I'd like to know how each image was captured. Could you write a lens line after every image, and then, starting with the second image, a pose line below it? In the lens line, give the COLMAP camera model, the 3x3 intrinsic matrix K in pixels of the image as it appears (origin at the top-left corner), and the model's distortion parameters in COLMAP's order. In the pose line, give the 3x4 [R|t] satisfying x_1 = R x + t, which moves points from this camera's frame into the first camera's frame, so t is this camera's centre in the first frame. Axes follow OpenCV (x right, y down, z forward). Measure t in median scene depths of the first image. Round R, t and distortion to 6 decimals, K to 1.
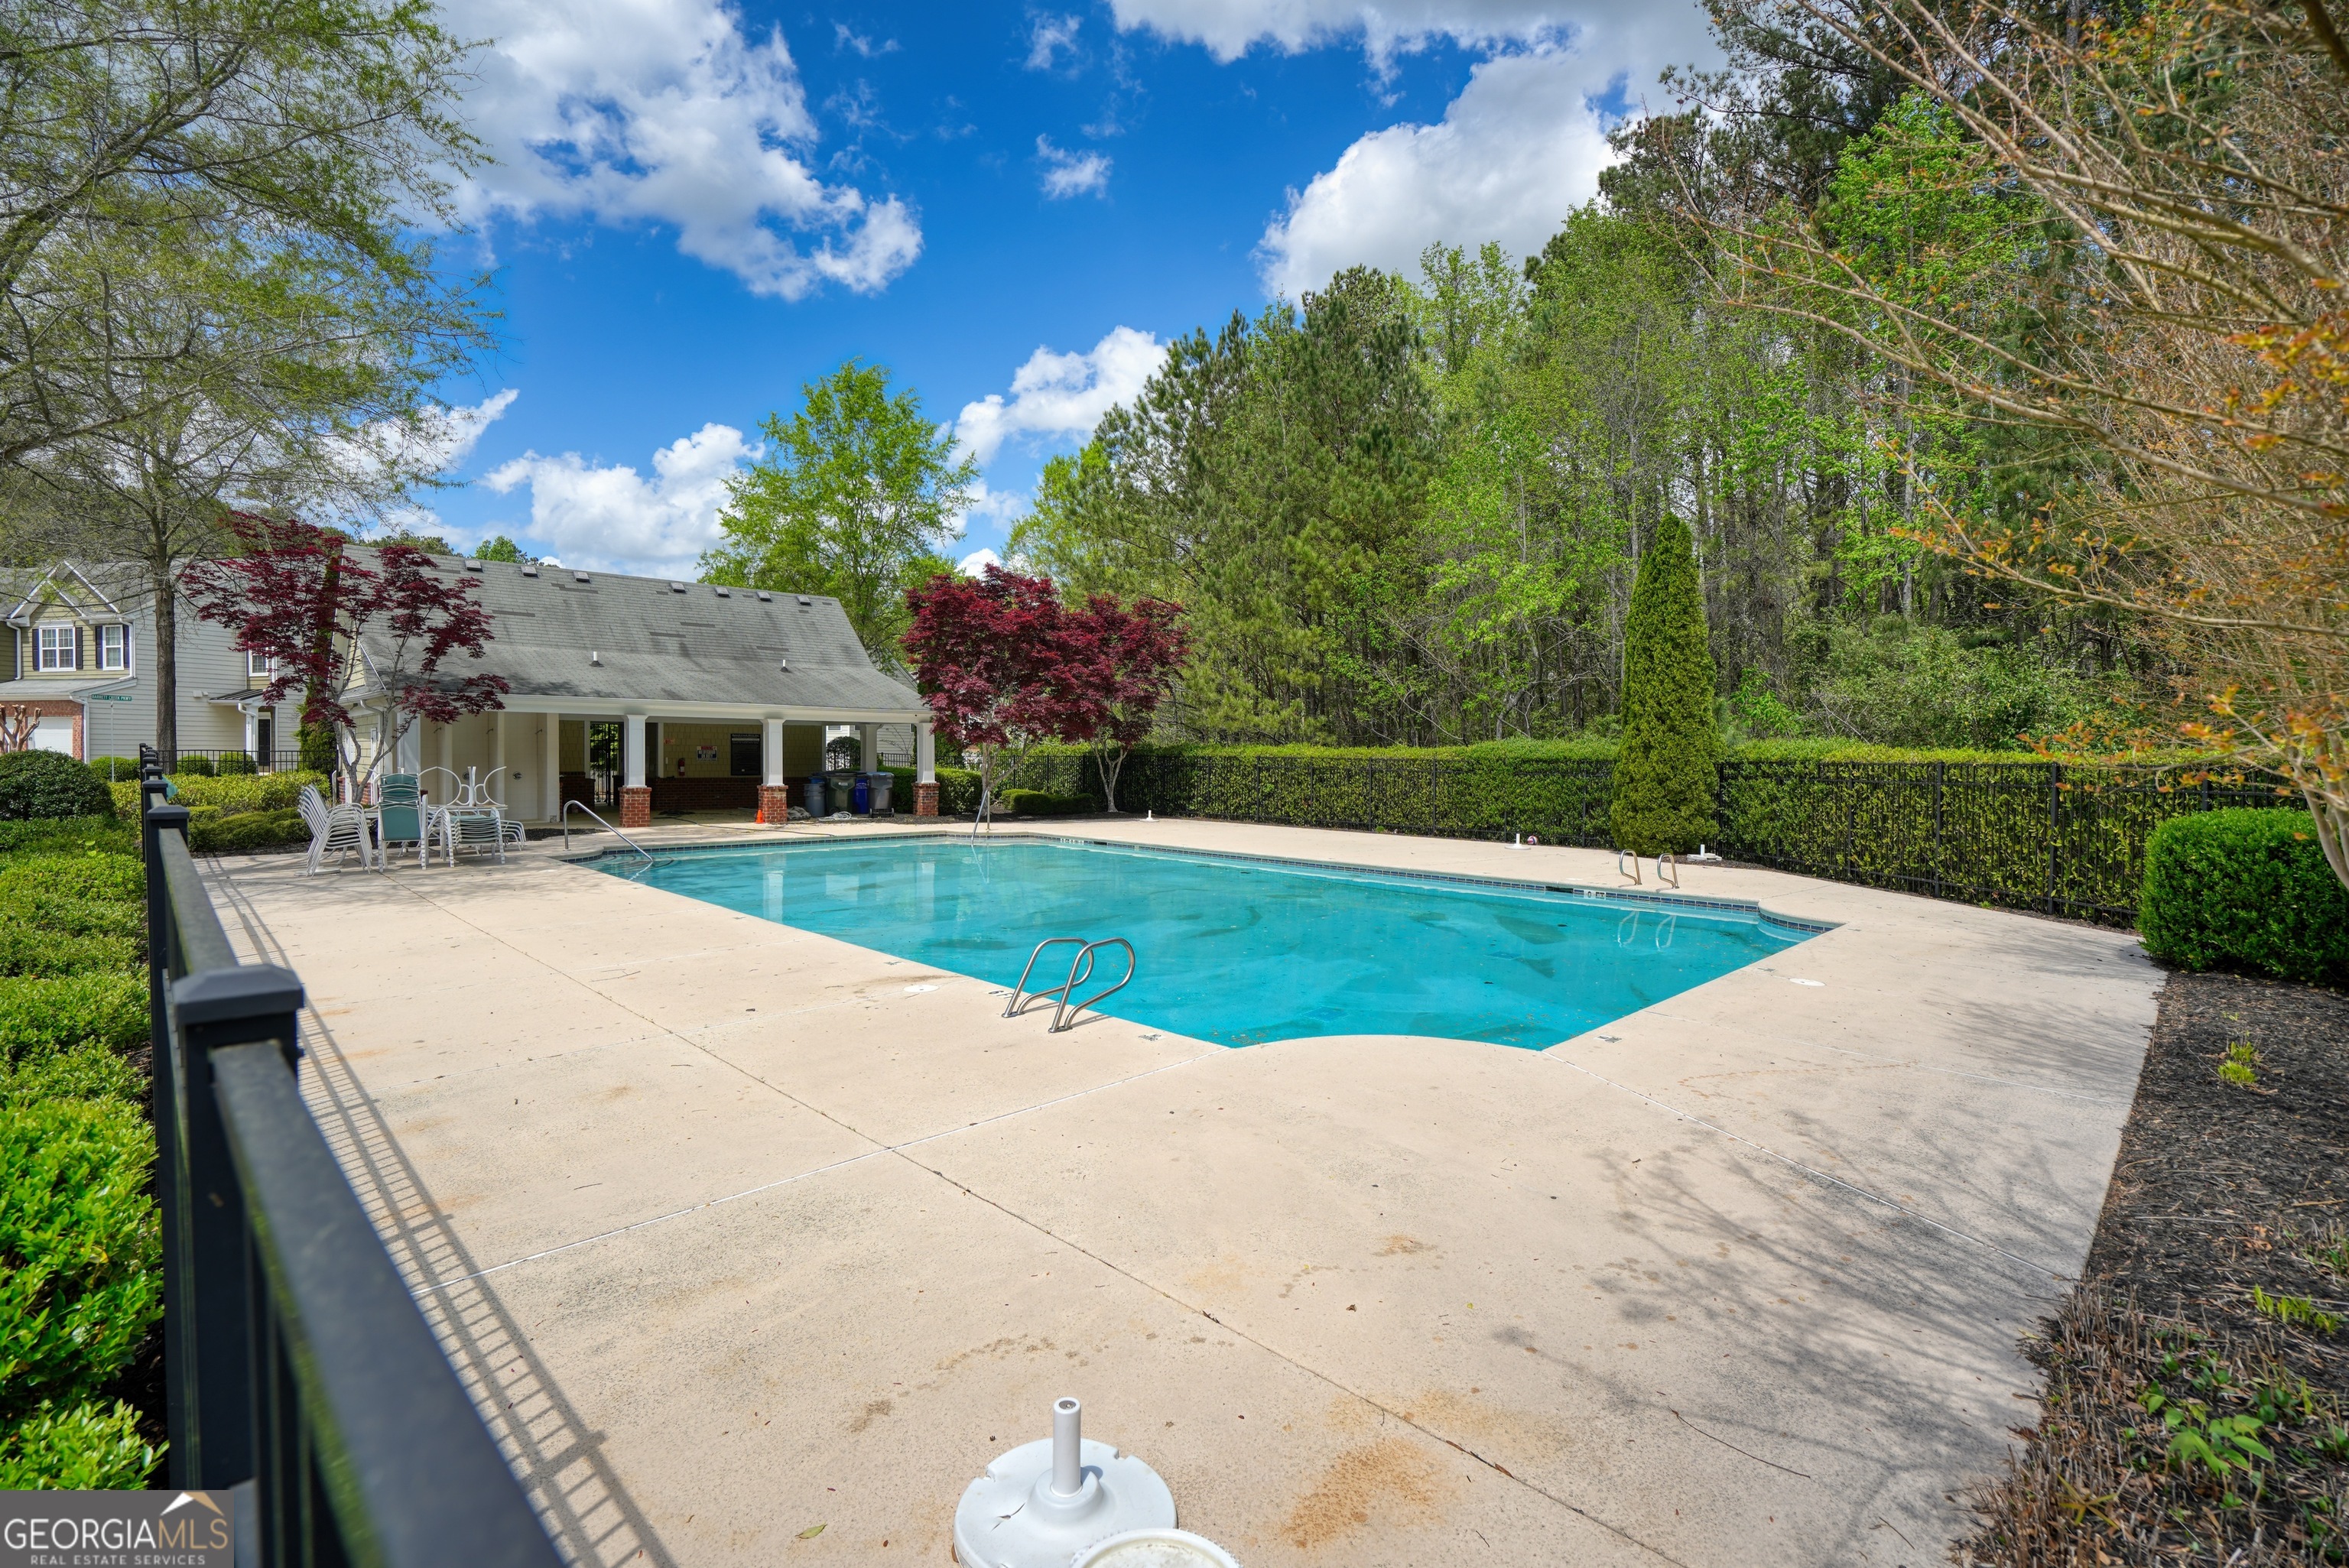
lens RADIAL K [[1083.6, 0, 1170.4], [0, 1083.6, 777.5], [0, 0, 1]] dist [-0.064765, 0.028443]
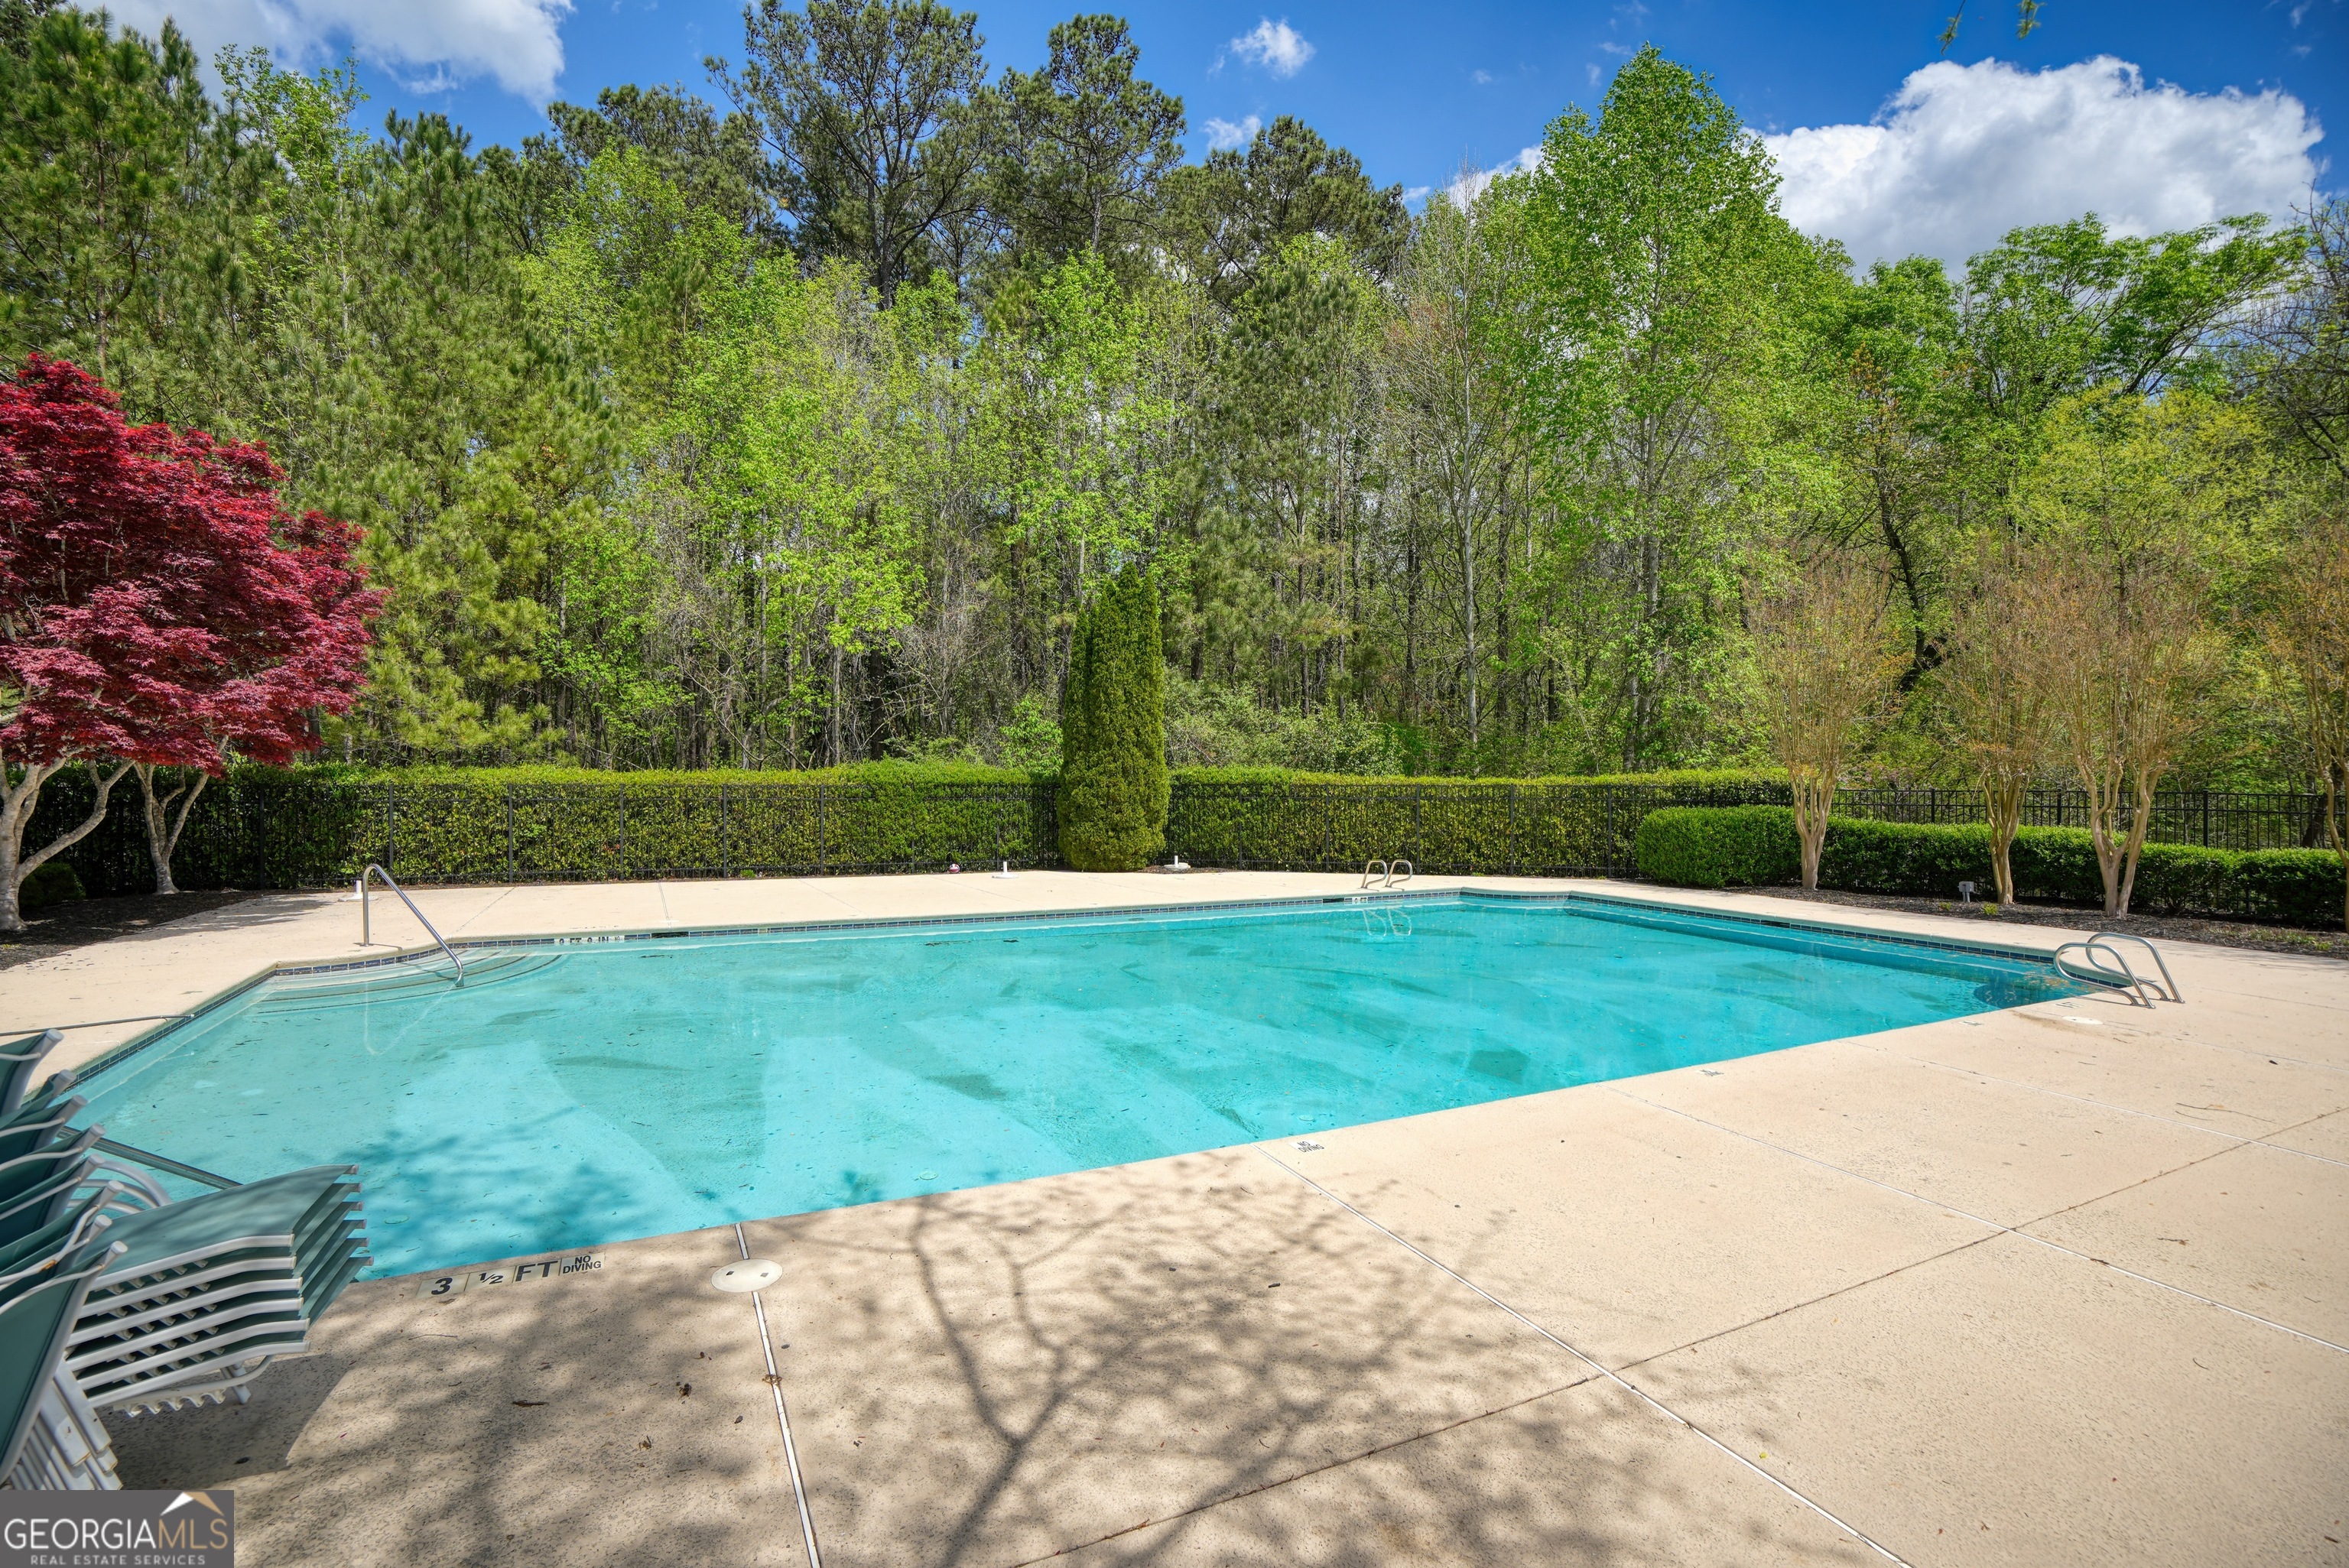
lens RADIAL K [[1083.6, 0, 1170.4], [0, 1083.6, 777.5], [0, 0, 1]] dist [-0.064765, 0.028443]
pose [[0.326874, -0.010798, 0.945006, -0.474429], [0.020070, 0.999789, 0.004482, -0.021464], [-0.944855, 0.017501, 0.327021, 0.473465]]
